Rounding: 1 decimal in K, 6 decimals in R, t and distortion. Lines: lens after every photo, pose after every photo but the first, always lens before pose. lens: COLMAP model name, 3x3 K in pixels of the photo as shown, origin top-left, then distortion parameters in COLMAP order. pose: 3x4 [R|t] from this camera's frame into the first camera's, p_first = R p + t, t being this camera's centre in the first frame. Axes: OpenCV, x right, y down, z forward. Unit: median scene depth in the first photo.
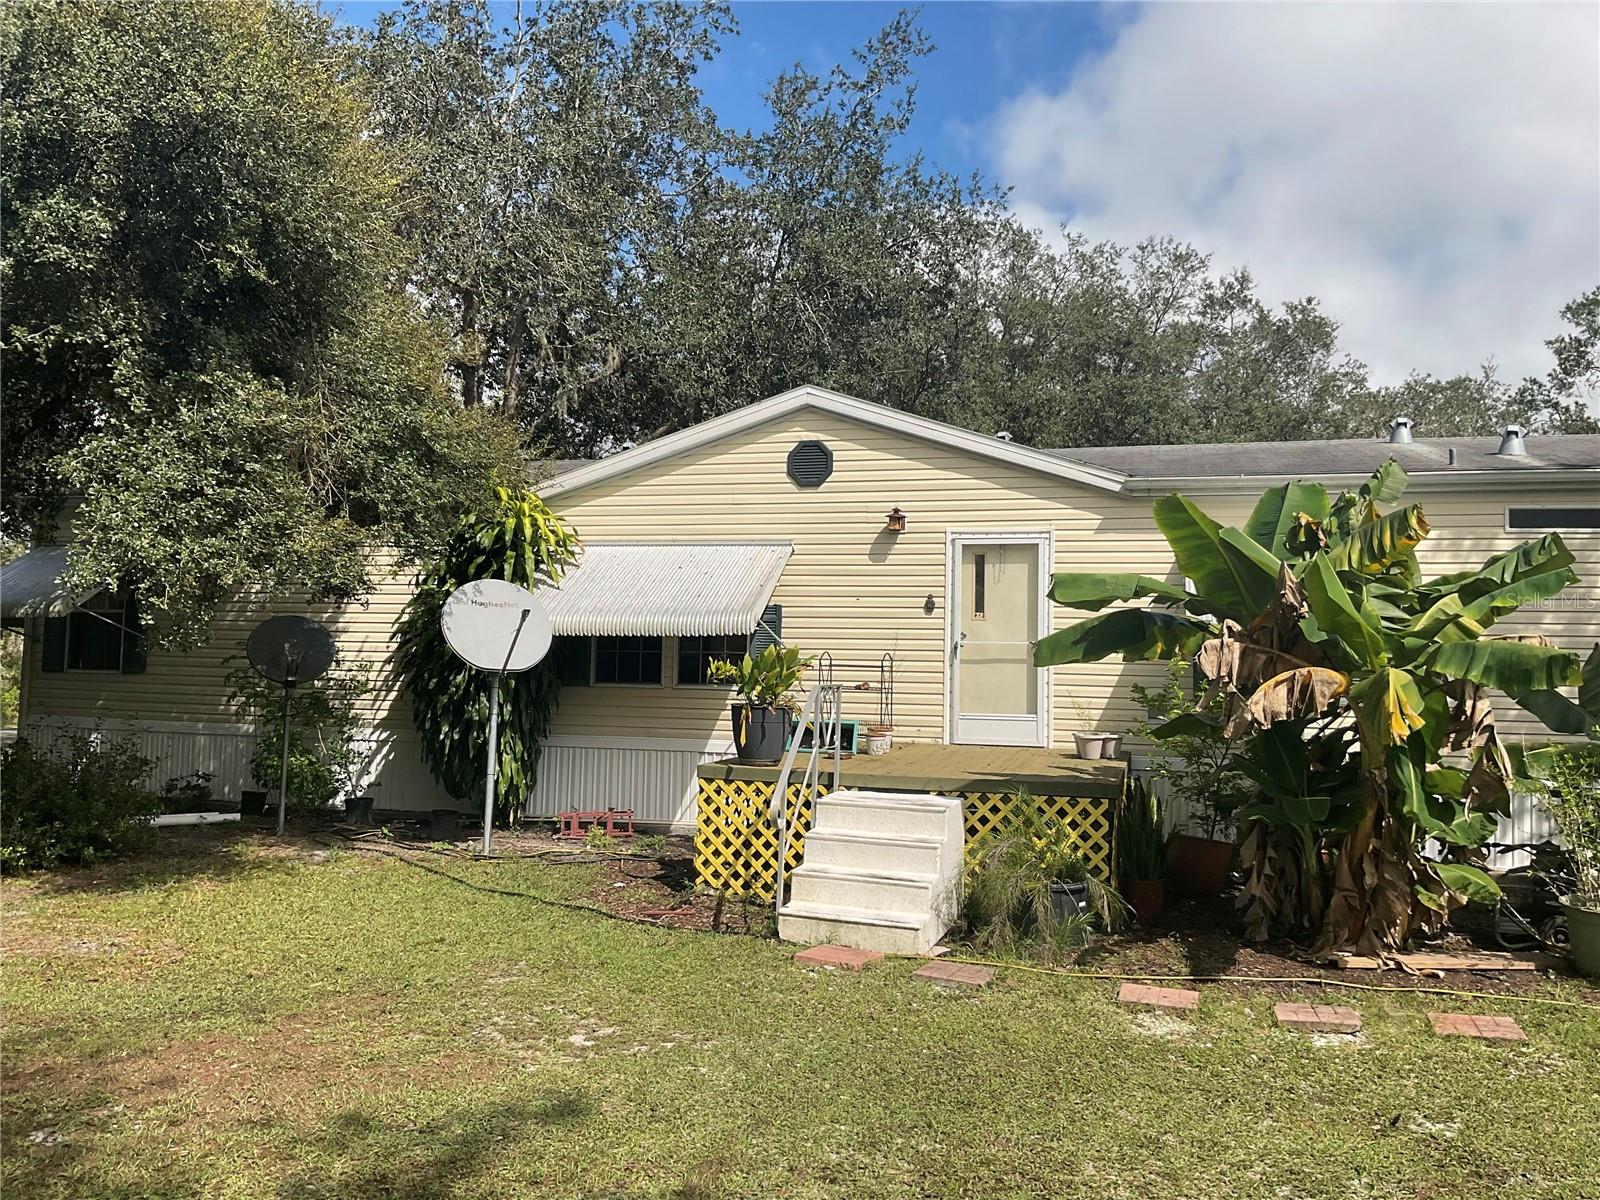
lens RADIAL K [[1328.2, 0, 796.2], [0, 1328.2, 579.6], [0, 0, 1]] dist [0.114369, -0.214663]
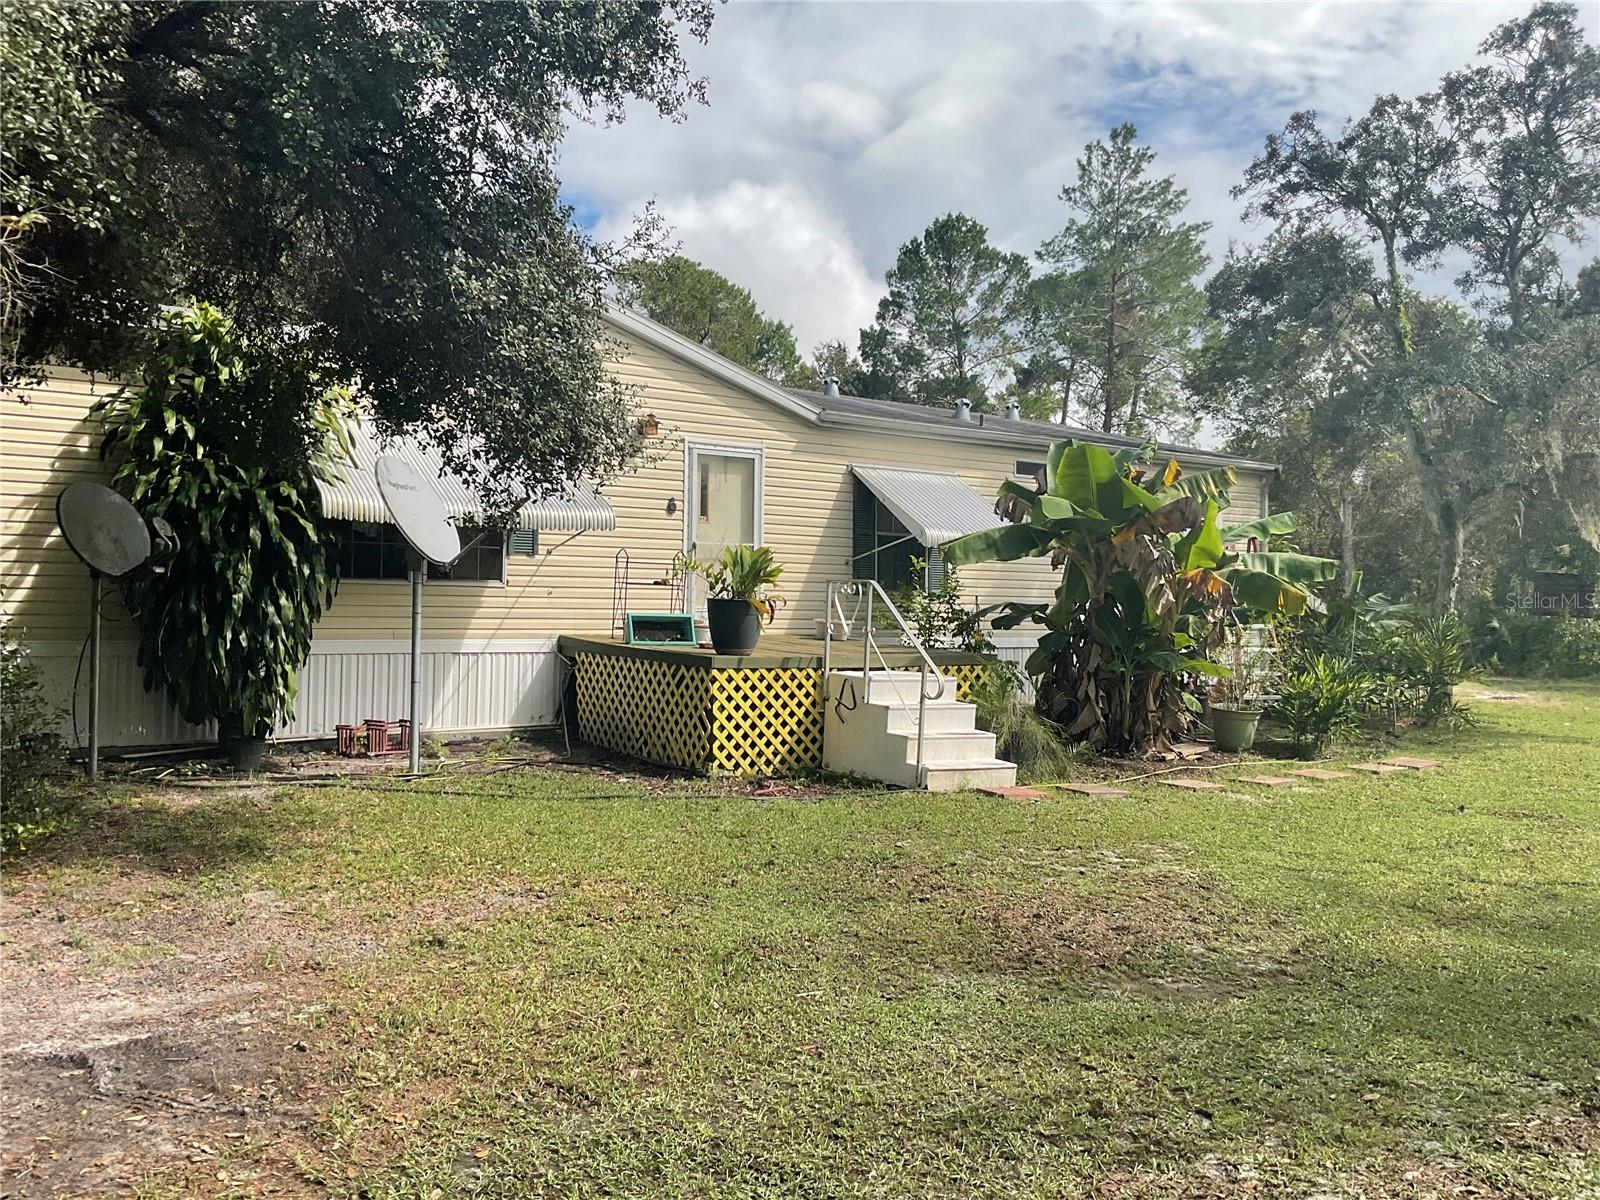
lens RADIAL K [[1328.2, 0, 796.2], [0, 1328.2, 579.6], [0, 0, 1]] dist [0.114369, -0.214663]
pose [[0.629940, 0.001169, 0.776643, -0.676302], [-0.059391, 0.997143, 0.046672, 0.021335], [-0.774370, -0.075526, 0.628210, 0.239160]]
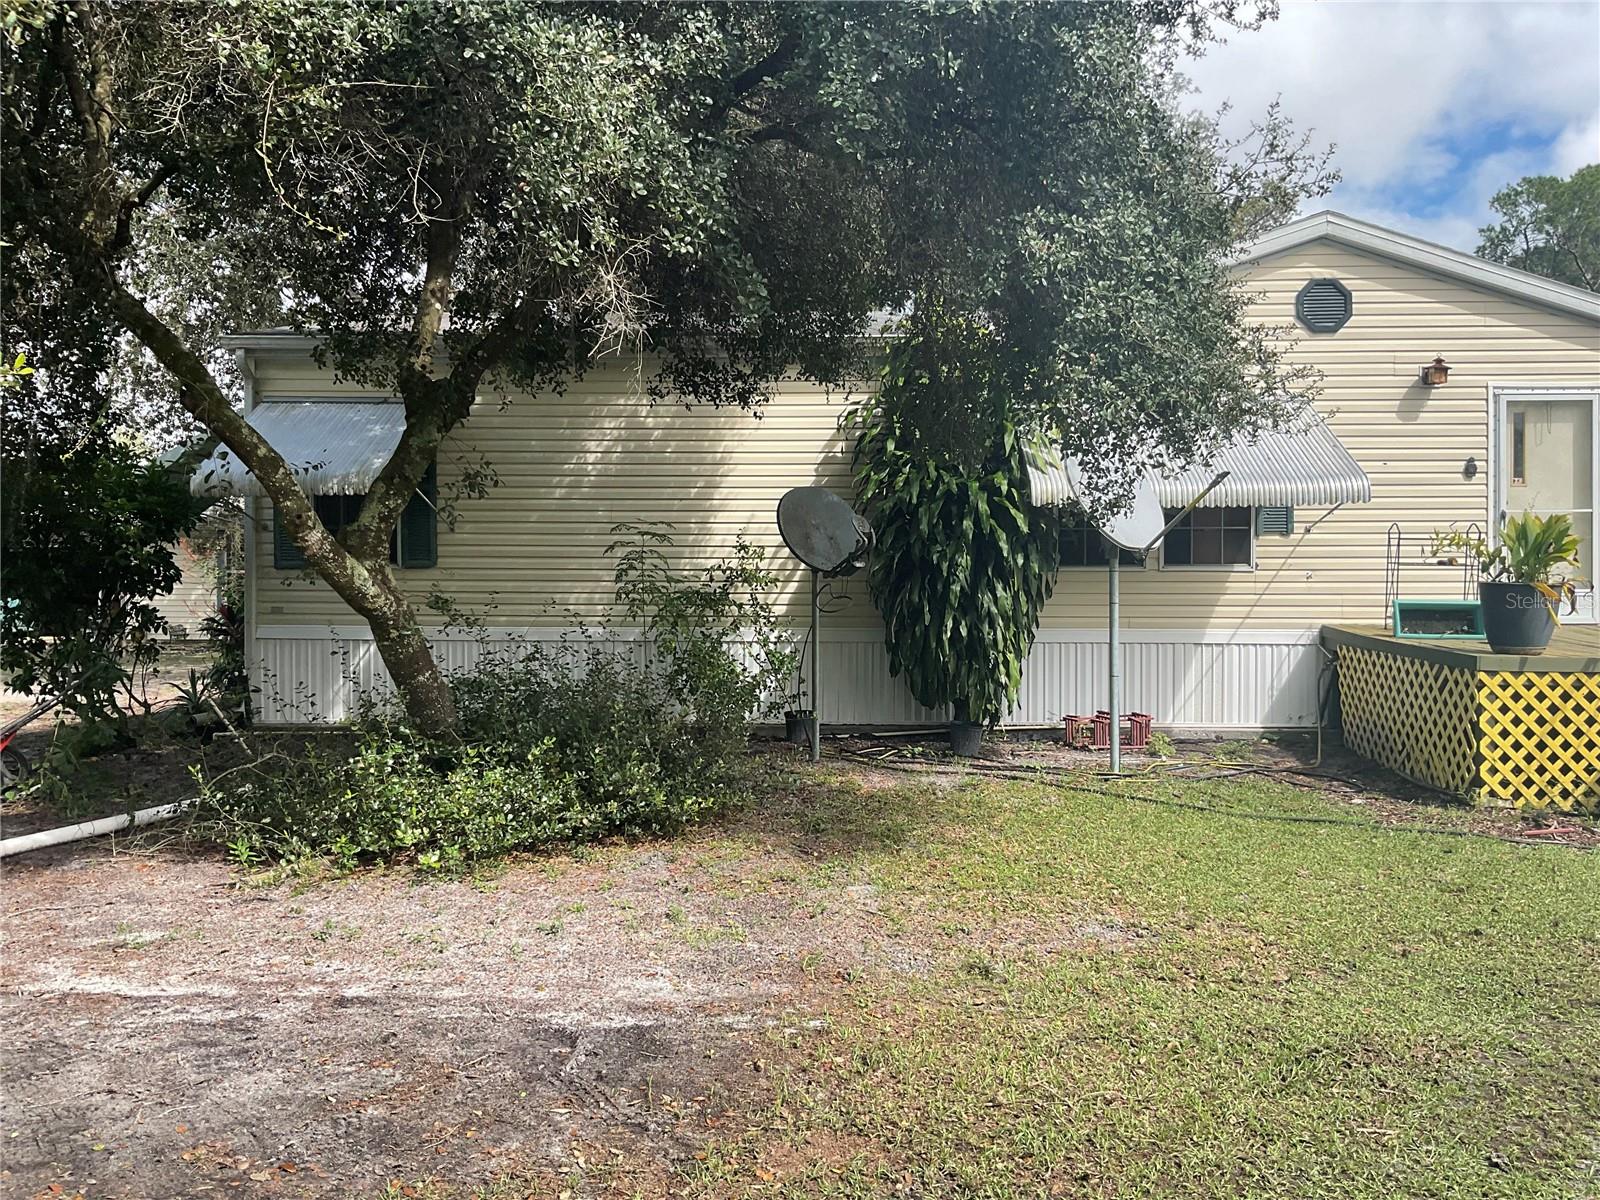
lens RADIAL K [[1328.2, 0, 796.2], [0, 1328.2, 579.6], [0, 0, 1]] dist [0.114369, -0.214663]
pose [[0.972710, -0.023694, 0.230812, -0.546124], [0.005004, 0.996683, 0.081226, 0.017132], [-0.231971, -0.077854, 0.969602, 0.229326]]
